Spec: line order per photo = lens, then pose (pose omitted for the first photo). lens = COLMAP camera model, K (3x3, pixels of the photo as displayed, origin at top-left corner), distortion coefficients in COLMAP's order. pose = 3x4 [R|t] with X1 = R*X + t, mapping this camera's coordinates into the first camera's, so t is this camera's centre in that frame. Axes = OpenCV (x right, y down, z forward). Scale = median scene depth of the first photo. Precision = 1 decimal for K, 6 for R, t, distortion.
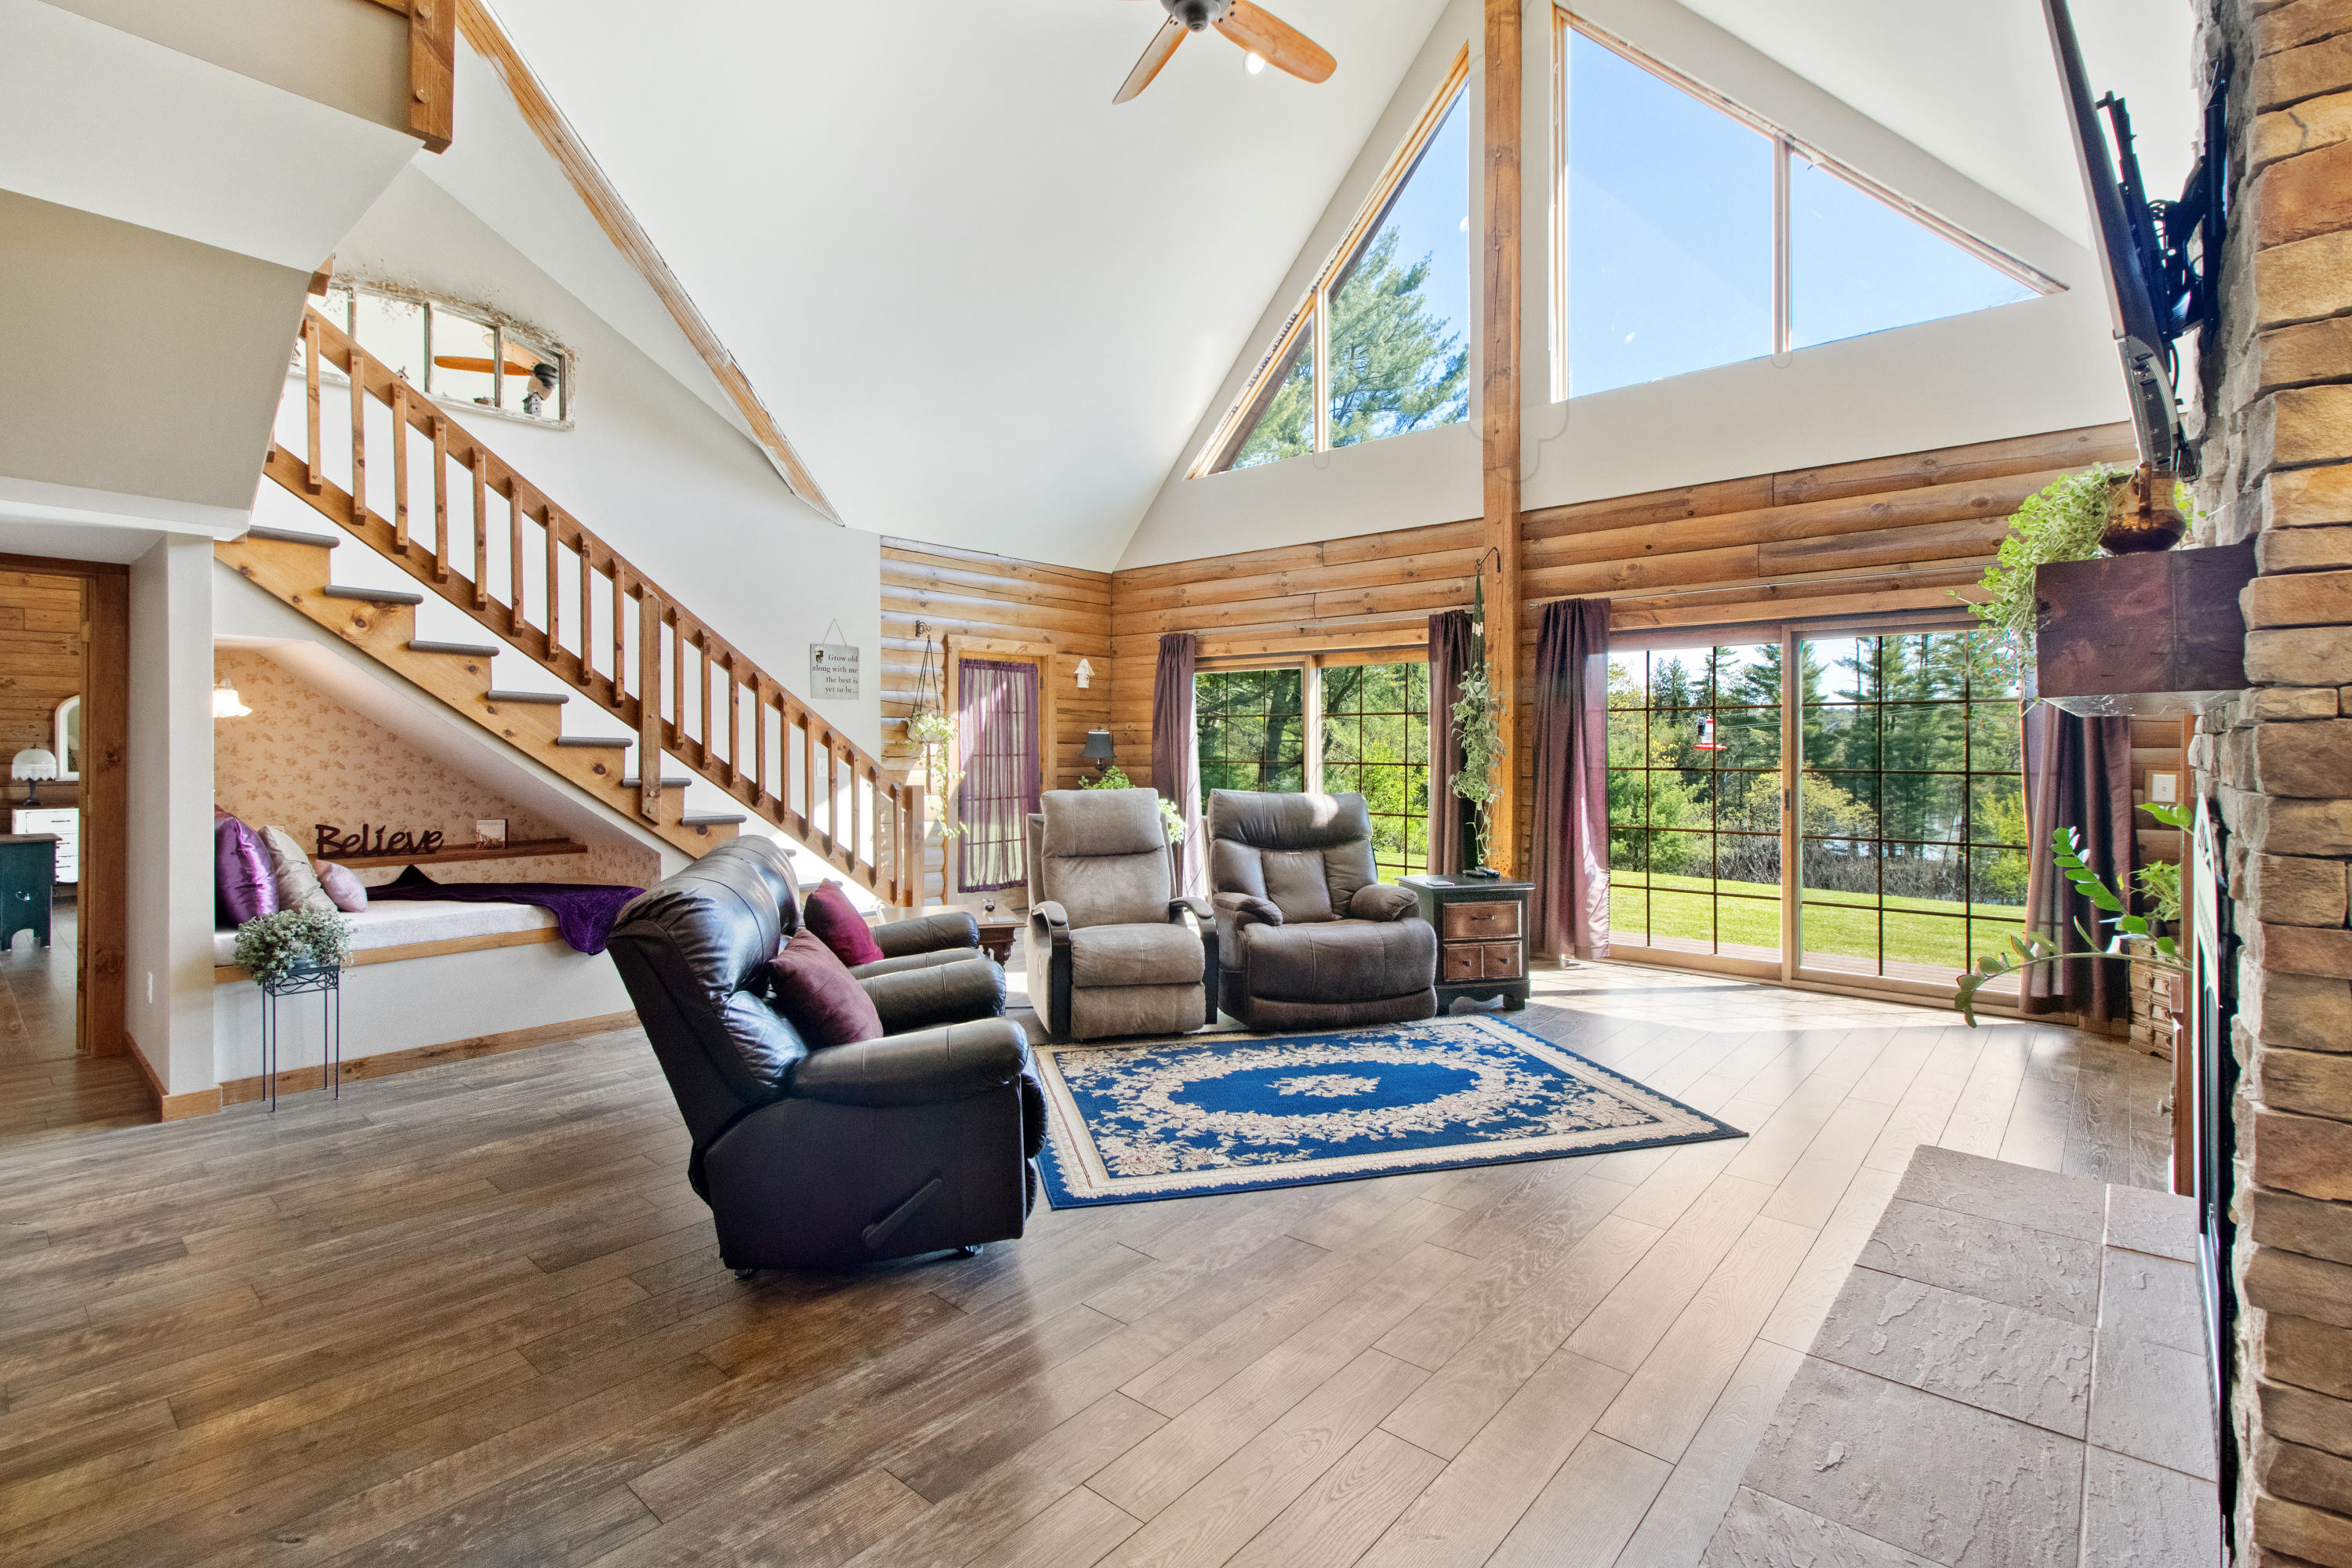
lens RADIAL K [[1082.1, 0, 1162.4], [0, 1082.1, 767.6], [0, 0, 1]] dist [0.000846, -0.000089]
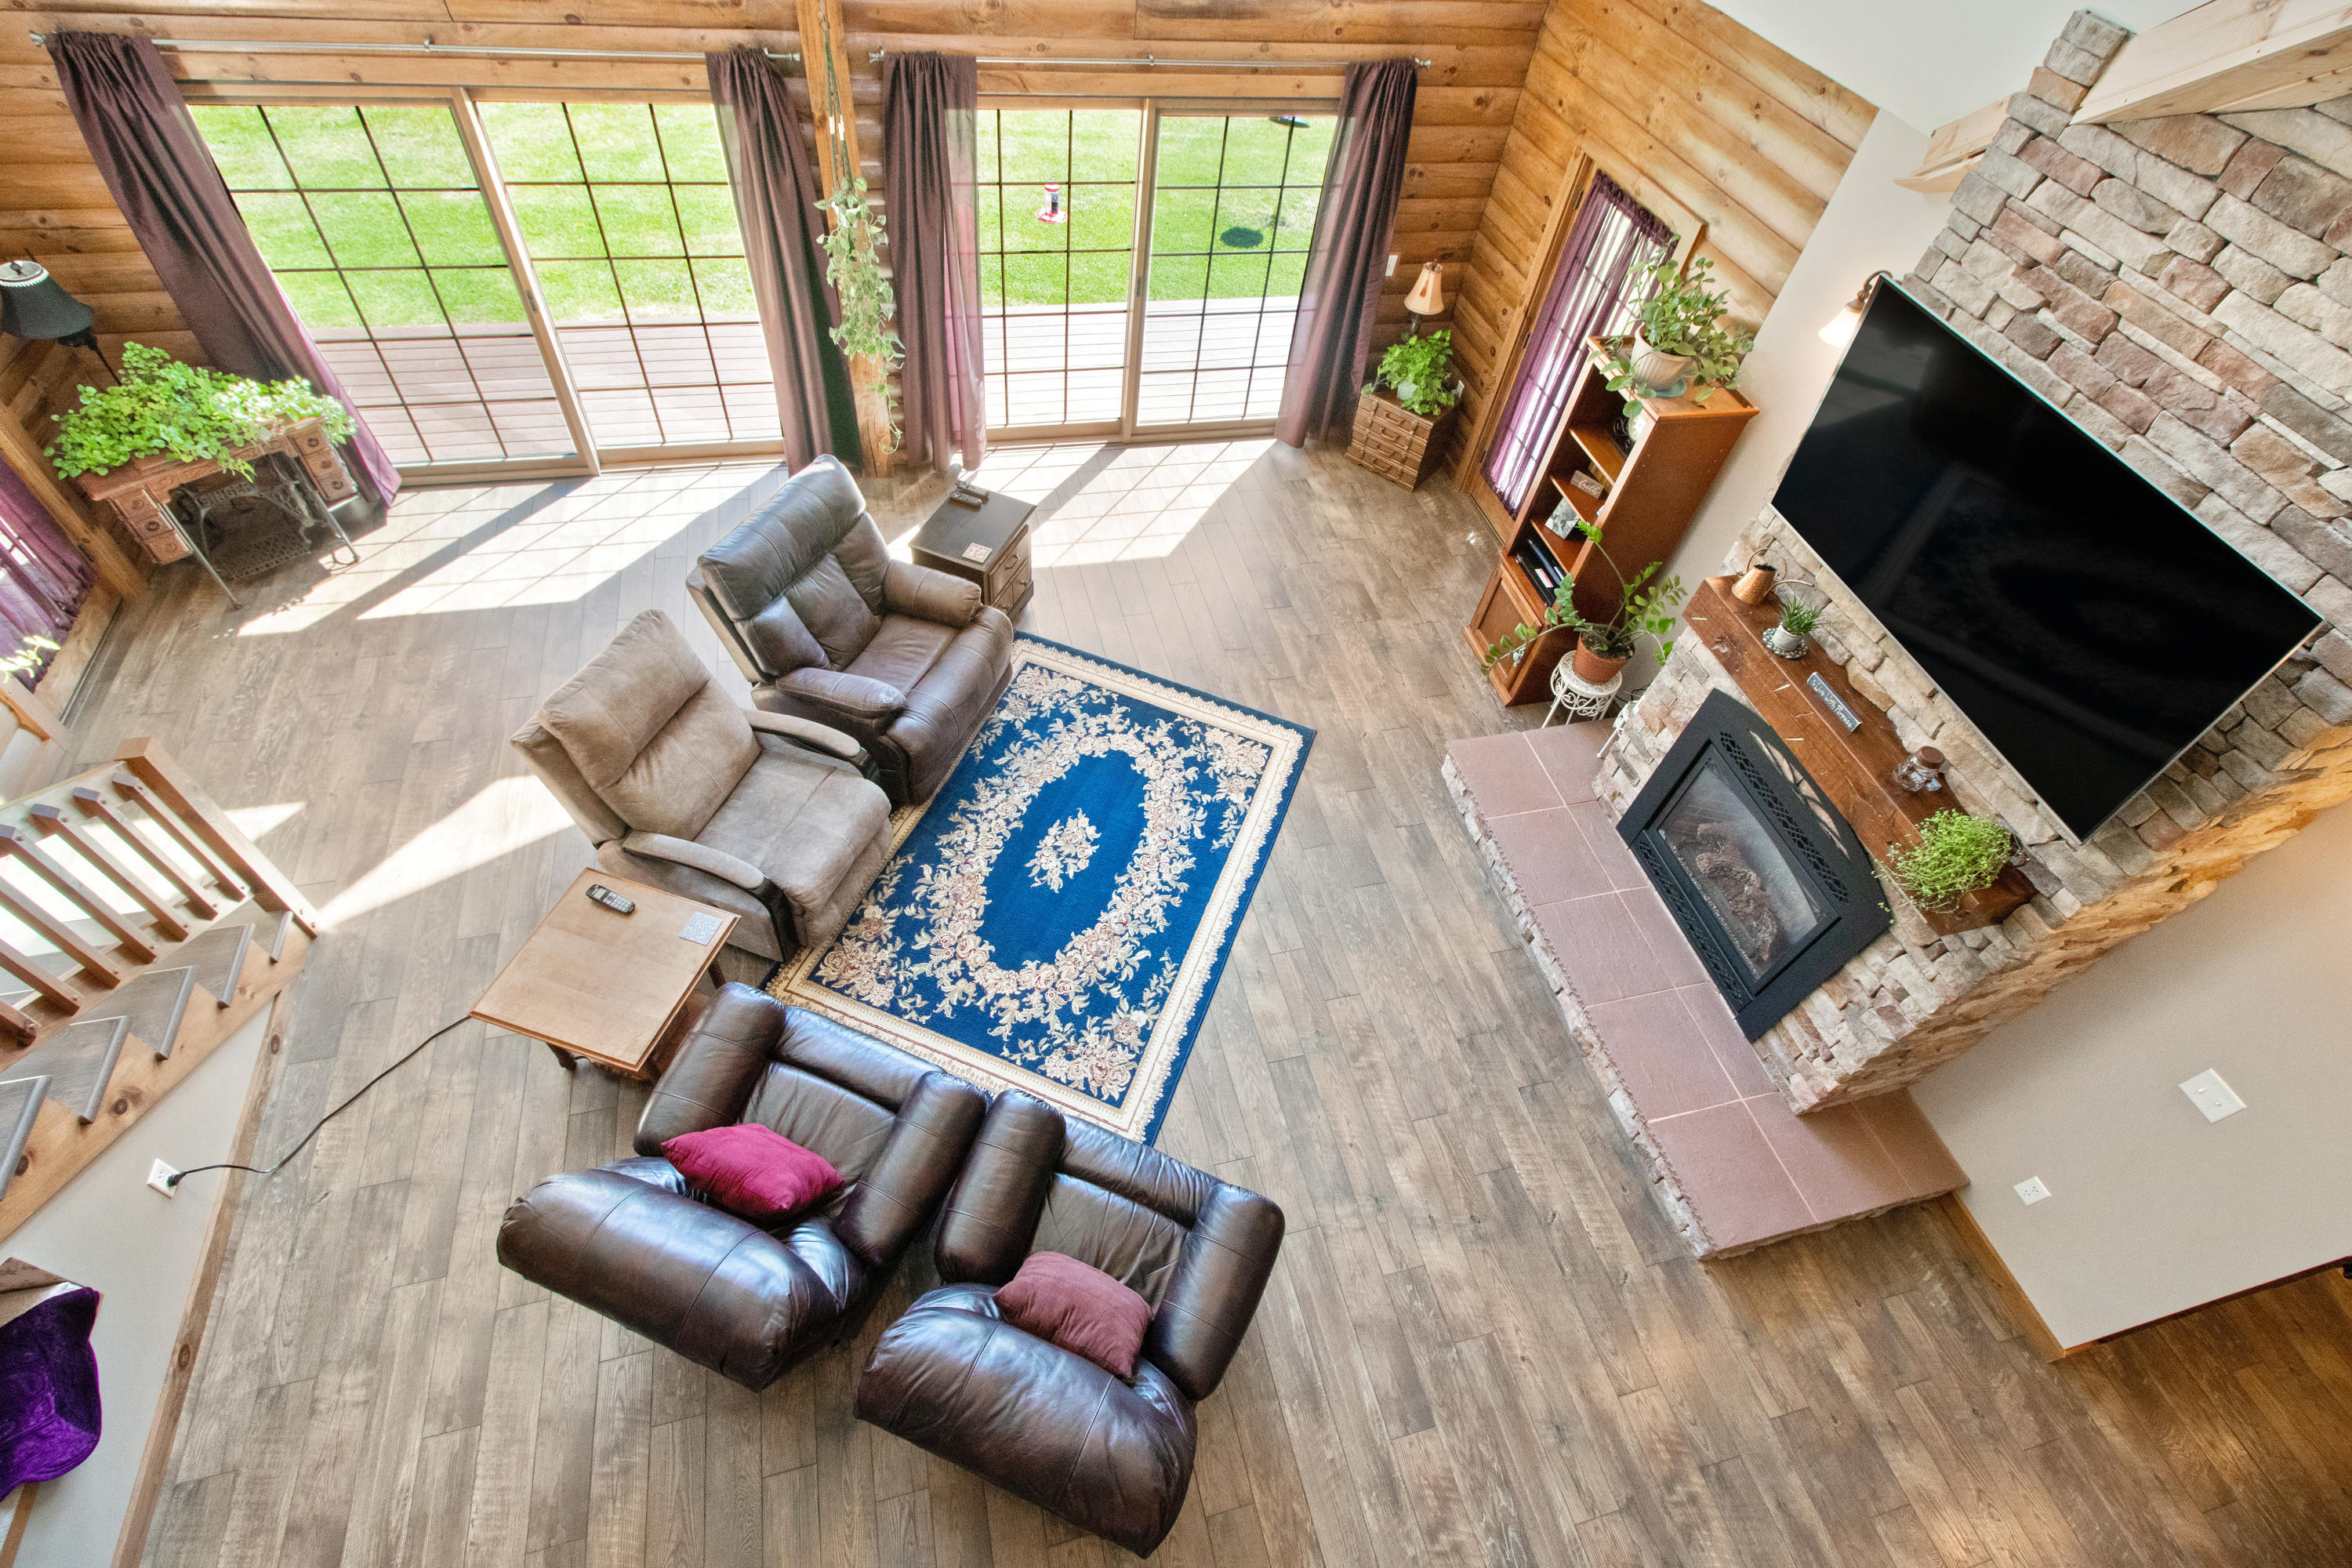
lens RADIAL K [[1082.1, 0, 1166.3], [0, 1082.1, 774.7], [0, 0, 1]] dist [0.000846, -0.000089]
pose [[0.554815, -0.597540, 0.578901, -0.429006], [-0.090859, 0.648137, 0.756084, -0.672825], [-0.826998, -0.472085, 0.305304, 0.663945]]
